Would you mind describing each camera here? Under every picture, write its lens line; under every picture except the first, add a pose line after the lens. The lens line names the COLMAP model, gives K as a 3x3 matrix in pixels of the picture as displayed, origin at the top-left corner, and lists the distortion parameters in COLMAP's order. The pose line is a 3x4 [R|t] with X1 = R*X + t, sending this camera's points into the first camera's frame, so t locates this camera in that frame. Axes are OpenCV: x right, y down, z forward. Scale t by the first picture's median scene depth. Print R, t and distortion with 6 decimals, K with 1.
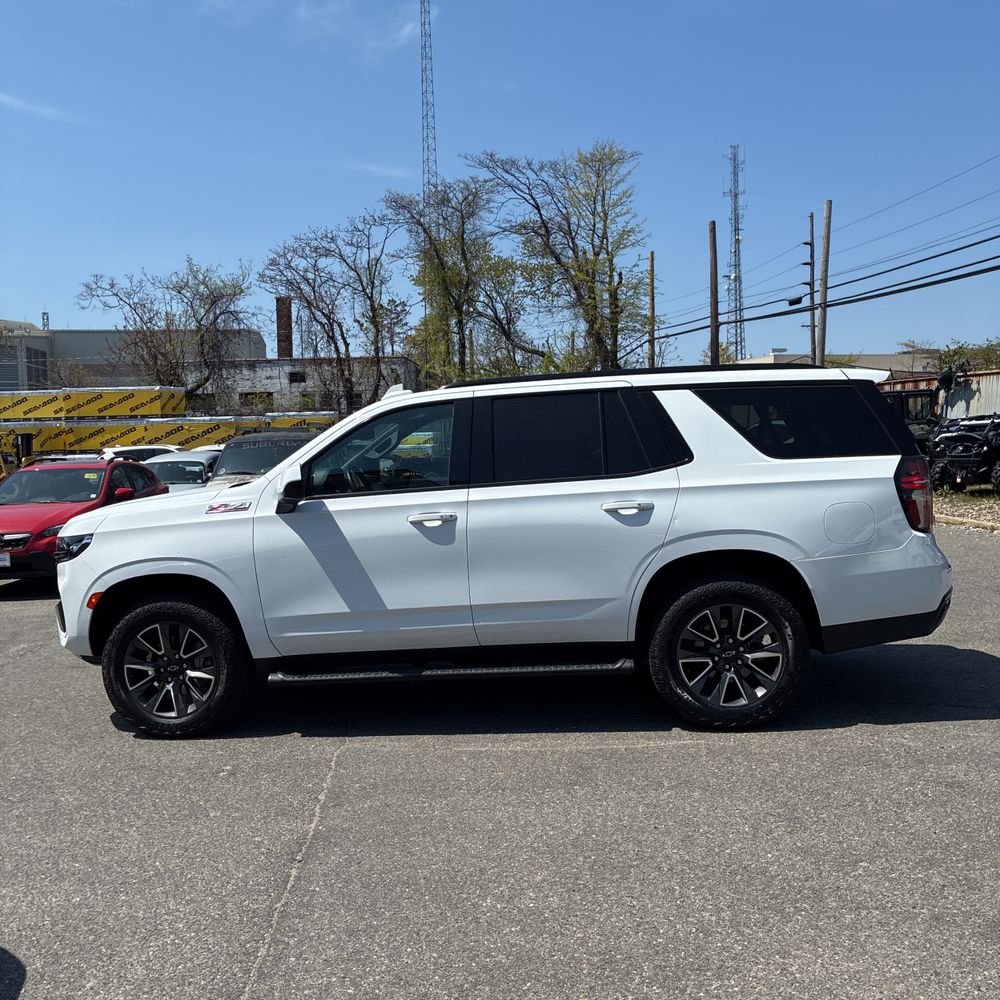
lens RADIAL K [[1010.6, 0, 493.6], [0, 1010.6, 482.5], [0, 0, 1]] dist [0.019870, 0.001594]
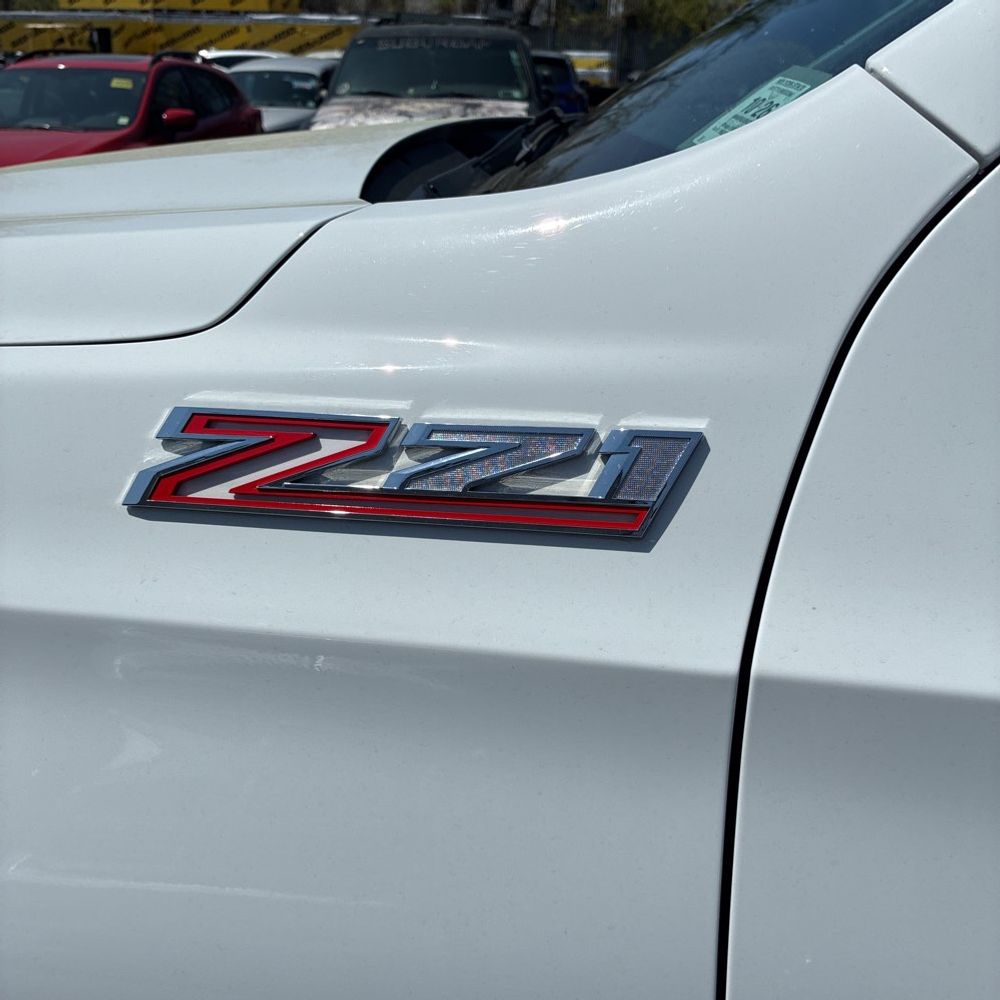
lens RADIAL K [[1047.9, 0, 506.0], [0, 1047.9, 493.6], [0, 0, 1]] dist [0.016967, 0.003678]
pose [[0.991581, 0.088491, -0.094537, -0.244379], [-0.051748, 0.940031, 0.337140, -0.001169], [0.118702, -0.329410, 0.936696, 0.917789]]
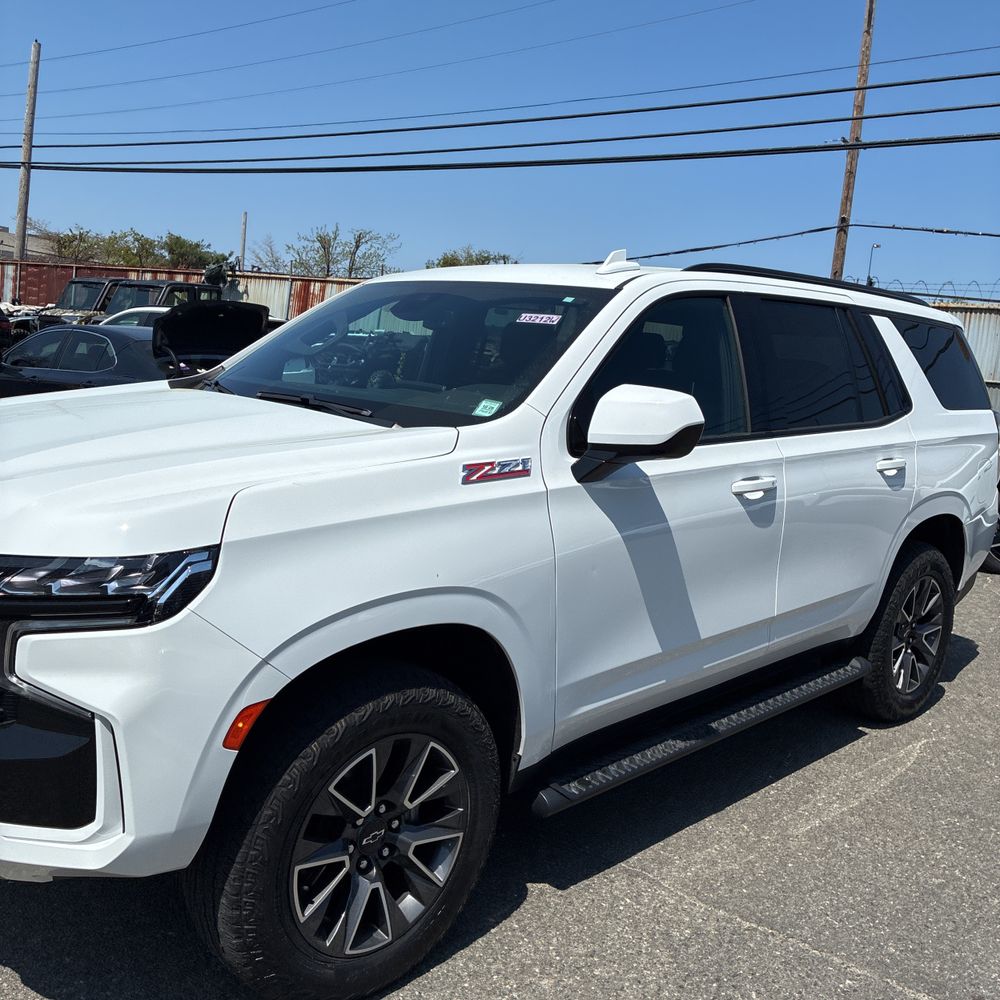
lens RADIAL K [[1006.6, 0, 471.6], [0, 1006.6, 500.7], [0, 0, 1]] dist [-0.000840, -0.003589]
pose [[0.626345, -0.039531, 0.778543, -0.623009], [-0.063762, 0.992769, 0.101706, -0.007160], [-0.776934, -0.113345, 0.619296, 0.717621]]
